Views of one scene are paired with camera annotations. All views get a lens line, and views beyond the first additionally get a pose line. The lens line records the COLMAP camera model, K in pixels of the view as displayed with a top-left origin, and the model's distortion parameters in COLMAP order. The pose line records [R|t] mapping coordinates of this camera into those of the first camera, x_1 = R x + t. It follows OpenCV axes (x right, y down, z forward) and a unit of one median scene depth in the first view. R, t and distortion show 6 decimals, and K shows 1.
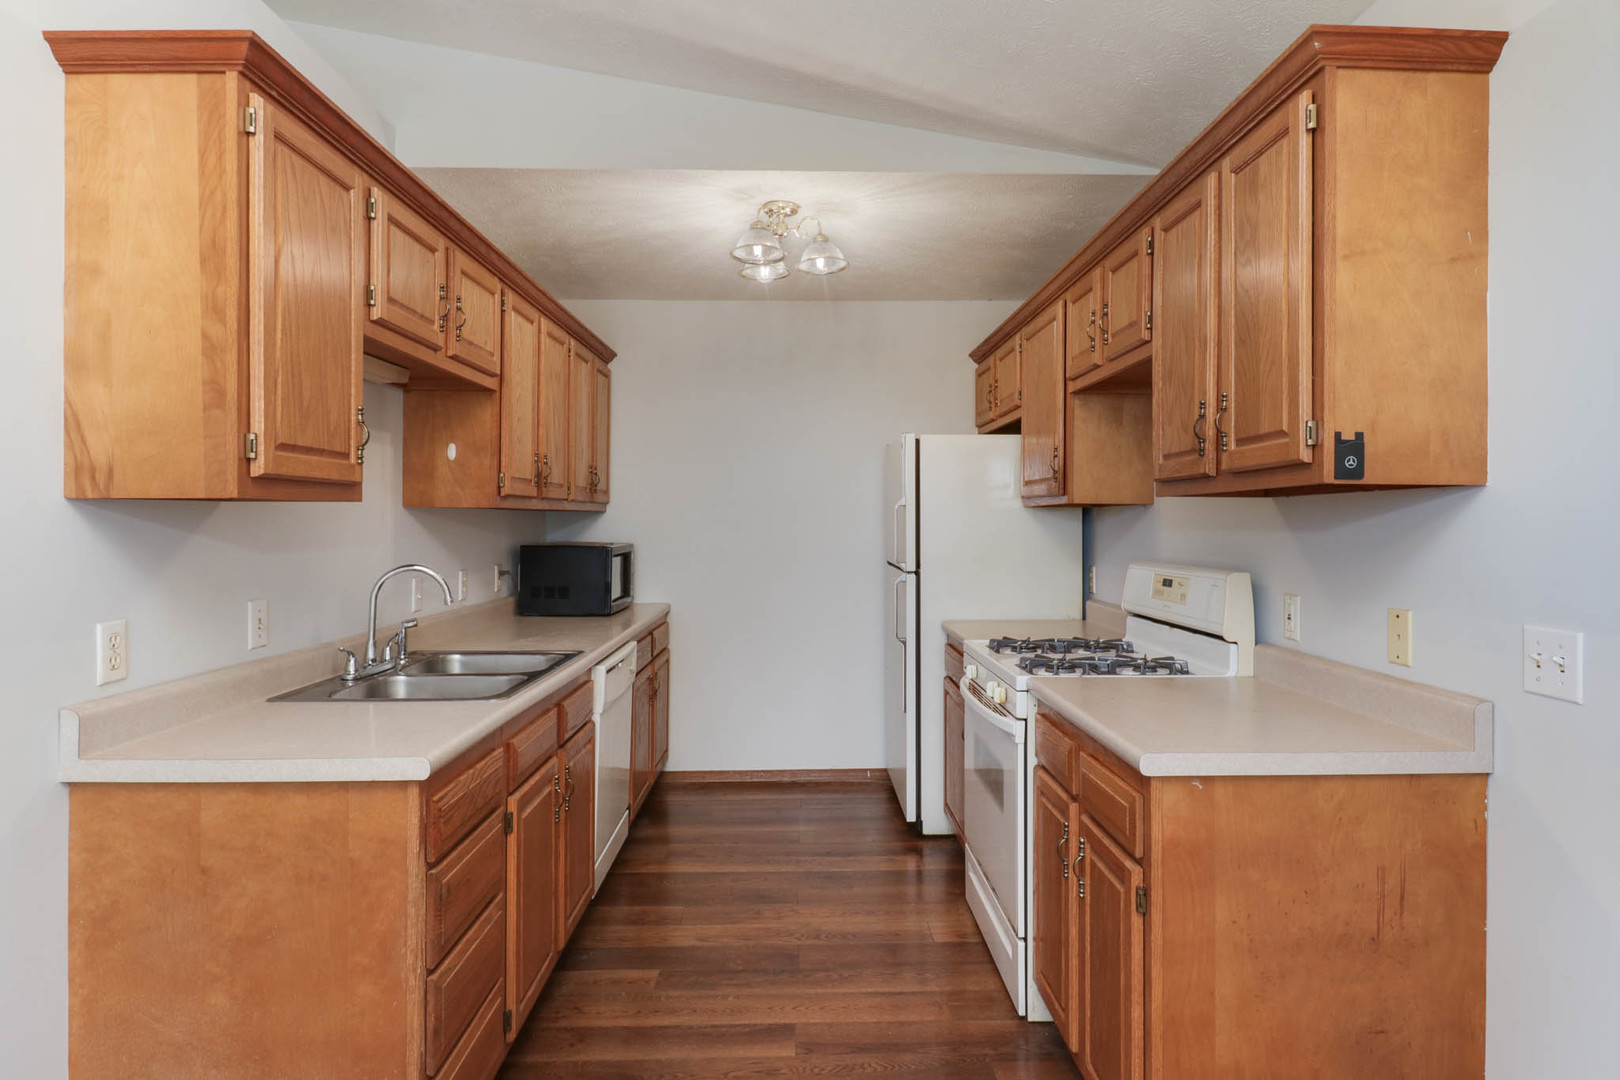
lens RADIAL K [[920.3, 0, 814.4], [0, 920.3, 511.7], [0, 0, 1]] dist [0.002891, -0.000164]
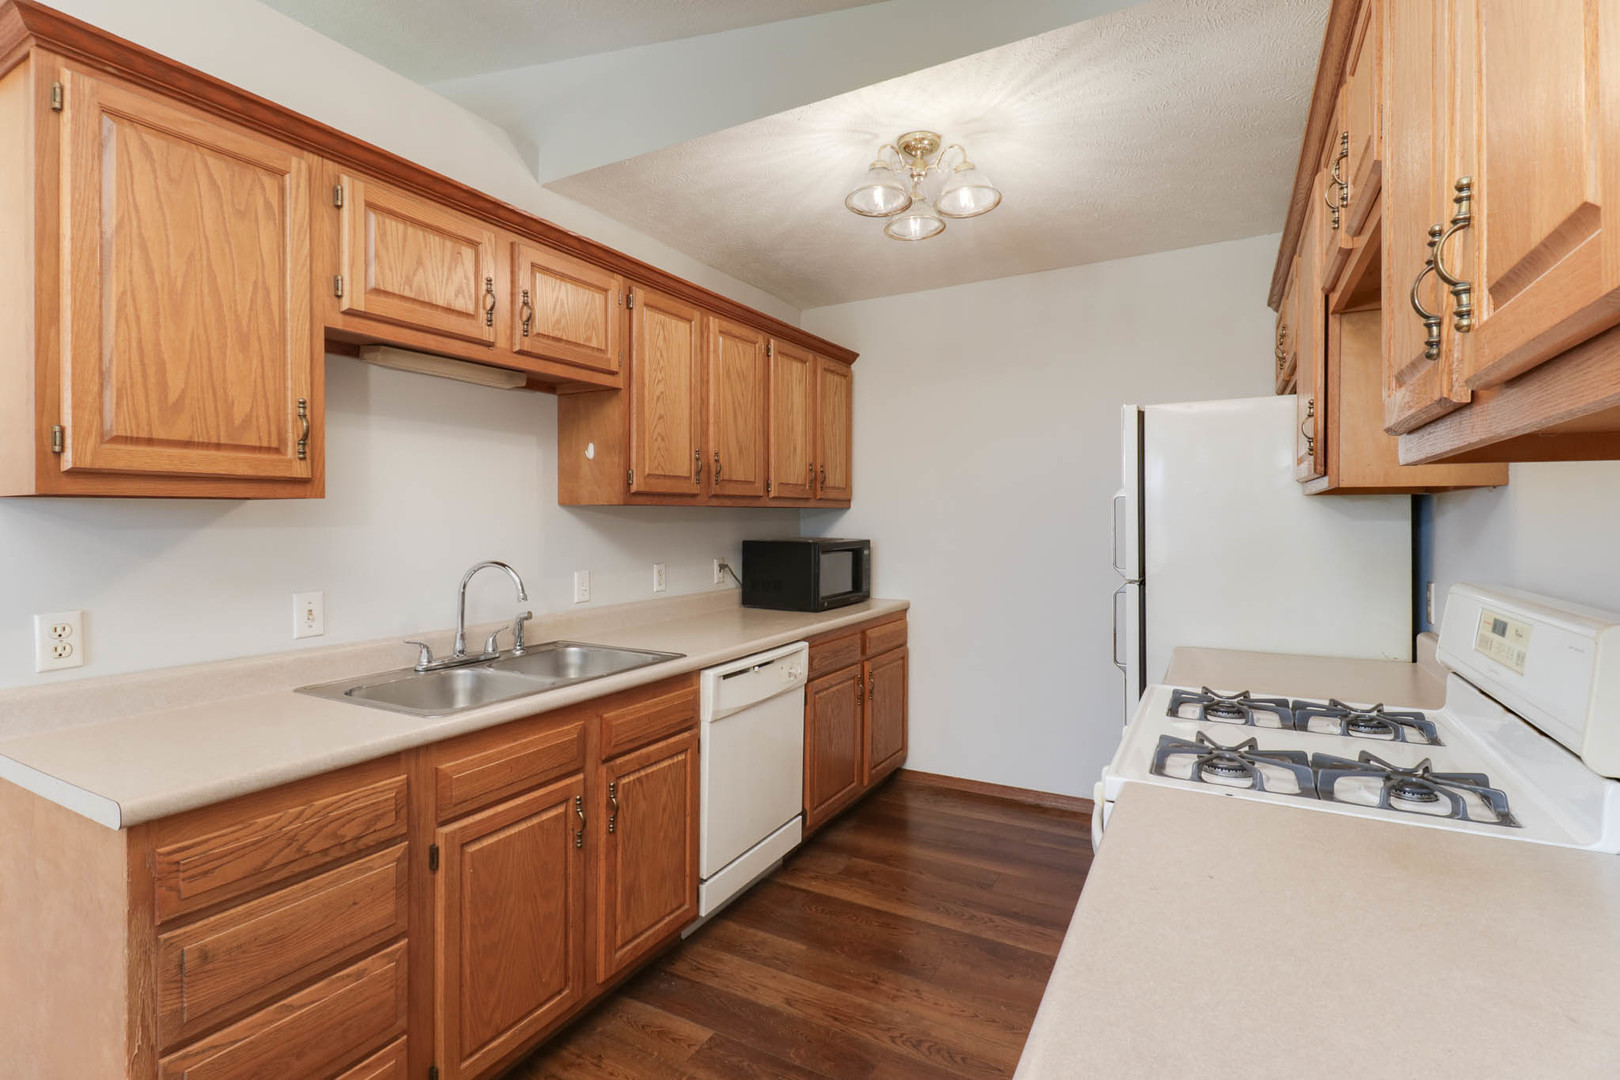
lens RADIAL K [[744.7, 0, 818.2], [0, 744.7, 517.4], [0, 0, 1]] dist [0.025346, -0.016823]
pose [[0.865072, -0.003124, -0.501637, 0.240263], [0.007967, 0.999940, 0.007511, 0.005348], [0.501584, -0.010494, 0.865045, 0.386122]]
